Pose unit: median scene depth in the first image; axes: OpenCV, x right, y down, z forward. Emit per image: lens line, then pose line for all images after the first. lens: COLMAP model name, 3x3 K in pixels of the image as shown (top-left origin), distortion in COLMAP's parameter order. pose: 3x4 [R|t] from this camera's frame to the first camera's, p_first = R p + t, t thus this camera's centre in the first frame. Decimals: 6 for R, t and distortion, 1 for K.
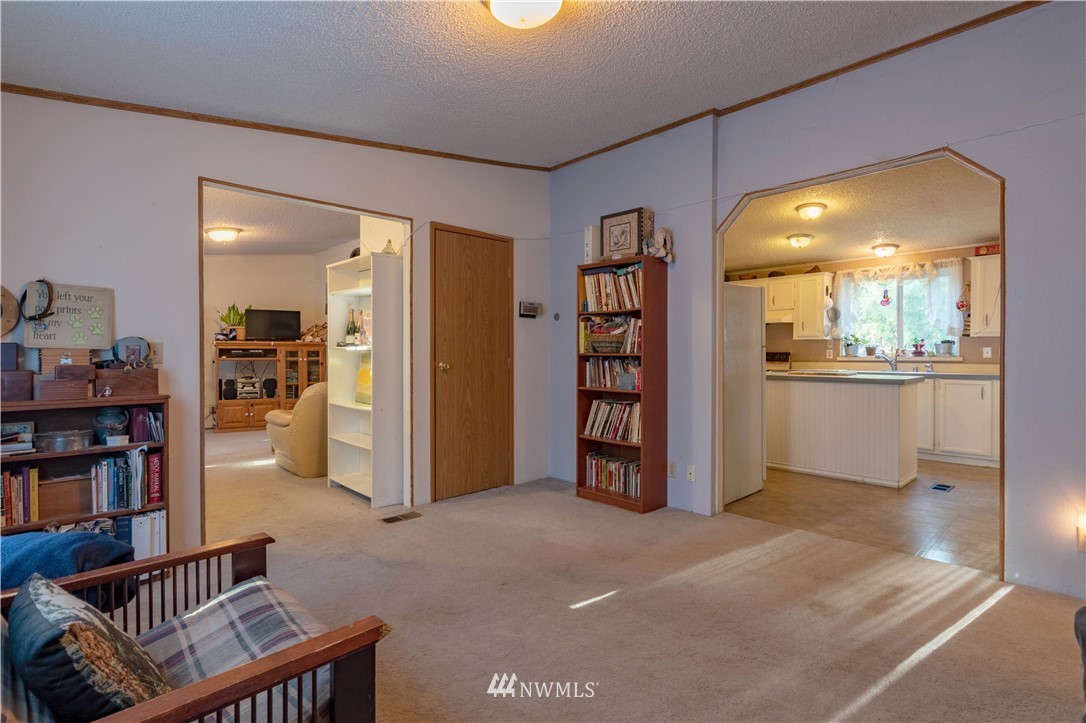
lens RADIAL K [[518.9, 0, 543.0], [0, 518.9, 361.5], [0, 0, 1]] dist [-0.001248, 0.000021]
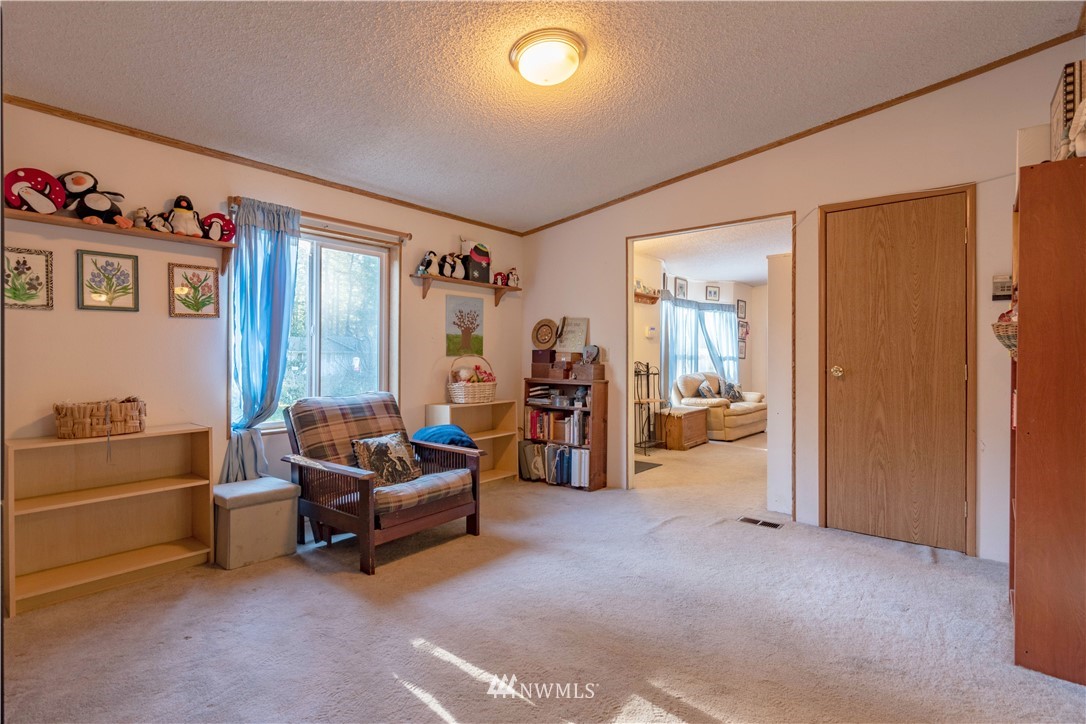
lens RADIAL K [[527.1, 0, 549.3], [0, 527.1, 355.9], [0, 0, 1]] dist [-0.005897, -0.000398]
pose [[0.138216, 0.004952, -0.990390, 0.571060], [-0.018673, 0.999823, 0.002393, -0.009062], [0.990226, 0.018162, 0.138284, 0.402797]]
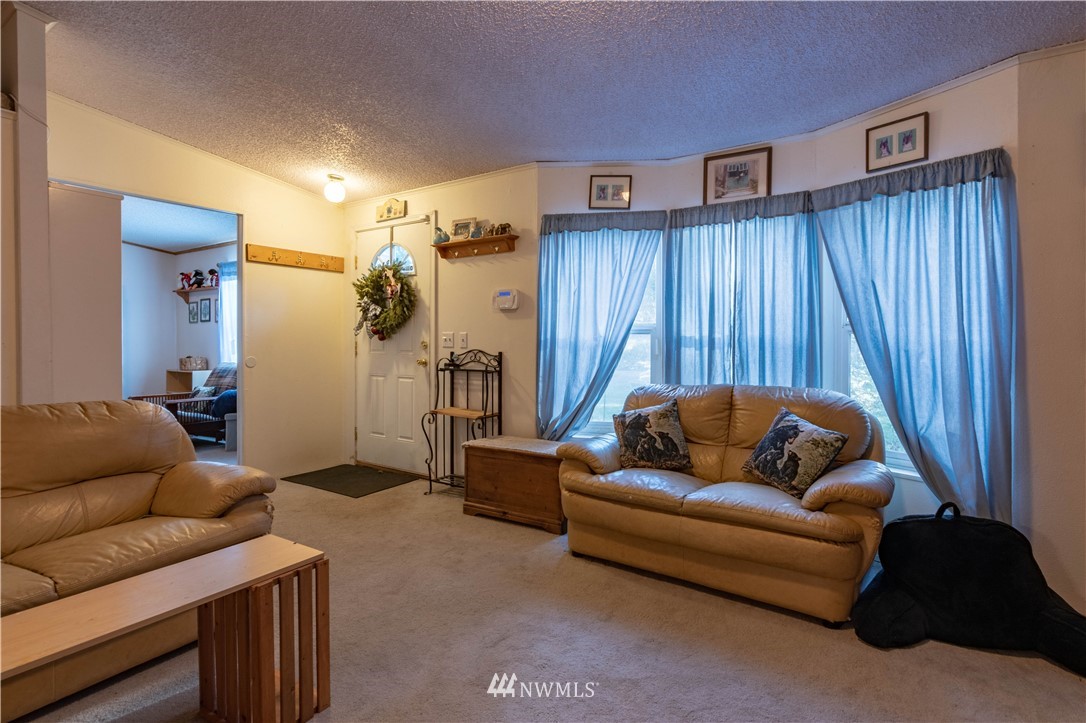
lens RADIAL K [[527.1, 0, 549.3], [0, 527.1, 355.4], [0, 0, 1]] dist [-0.005897, -0.000398]
pose [[-0.967773, 0.006849, -0.251729, -0.818609], [-0.004341, 0.999028, 0.043870, -0.026719], [0.251785, 0.043549, -0.966803, 1.852843]]
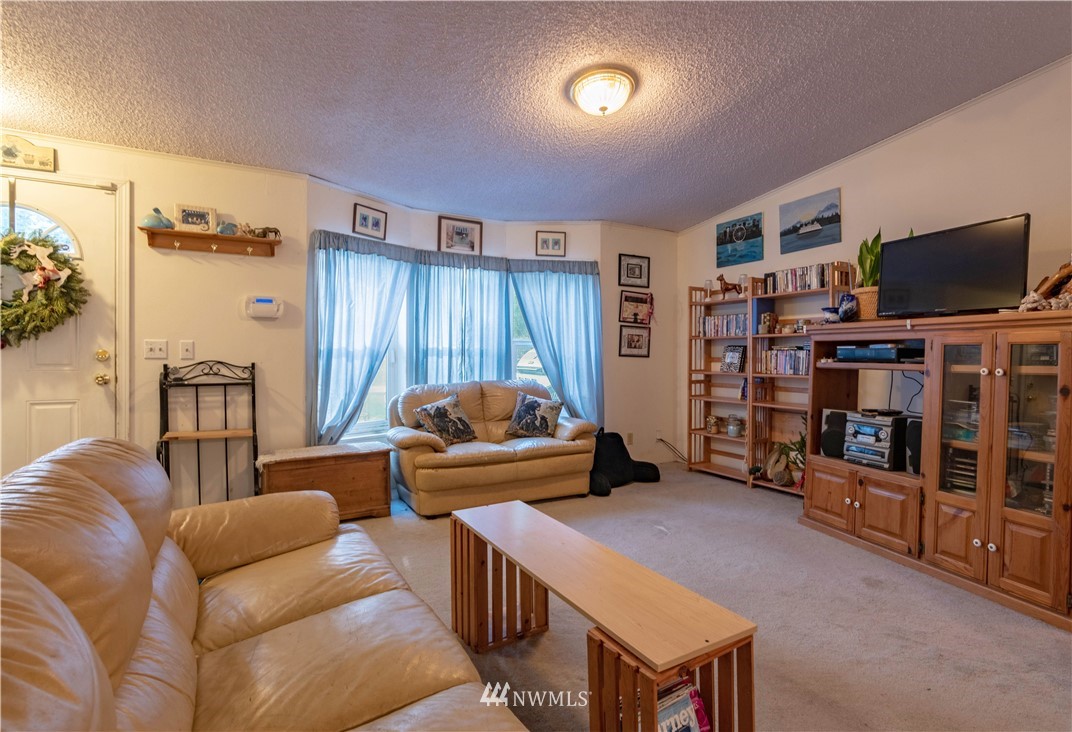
lens RADIAL K [[525.0, 0, 556.4], [0, 525.0, 368.9], [0, 0, 1]] dist [0.000966, 0.000200]
pose [[-0.213852, 0.034046, -0.976272, -0.228615], [-0.020234, 0.999024, 0.039272, -0.025301], [0.976656, 0.028153, -0.212955, 1.596249]]
